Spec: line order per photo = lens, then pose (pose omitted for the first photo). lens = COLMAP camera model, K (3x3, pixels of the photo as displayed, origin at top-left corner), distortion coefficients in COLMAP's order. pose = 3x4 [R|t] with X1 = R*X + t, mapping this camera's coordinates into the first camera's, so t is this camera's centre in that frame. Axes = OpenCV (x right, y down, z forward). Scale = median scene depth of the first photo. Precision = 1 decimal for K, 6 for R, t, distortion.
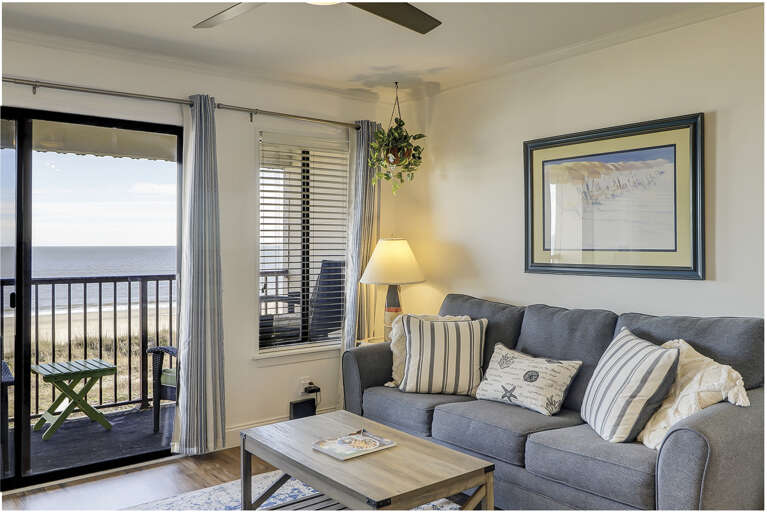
lens RADIAL K [[634.3, 0, 383.7], [0, 634.3, 251.9], [0, 0, 1]] dist [0.001295, 0.005545]
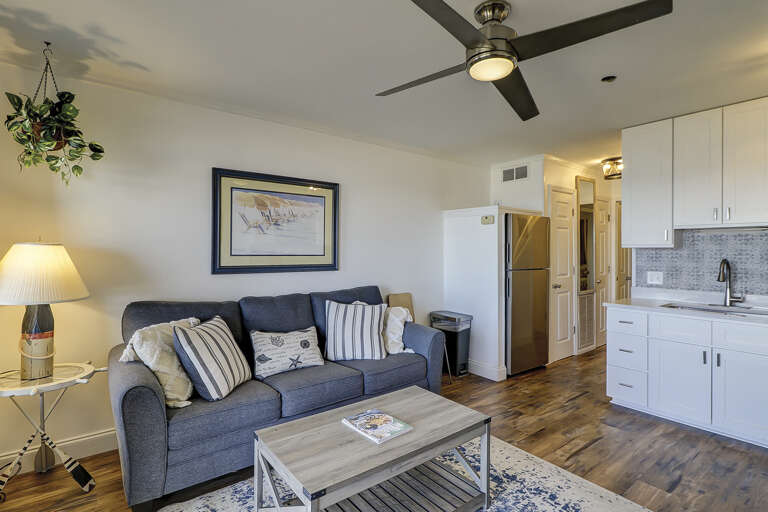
lens RADIAL K [[373.1, 0, 386.4], [0, 373.1, 250.4], [0, 0, 1]] dist [-0.003092, 0.003140]
pose [[0.007738, 0.005582, 0.999954, -0.553116], [0.009383, 0.999940, -0.005655, -0.007034], [-0.999926, 0.009426, 0.007685, 0.740155]]
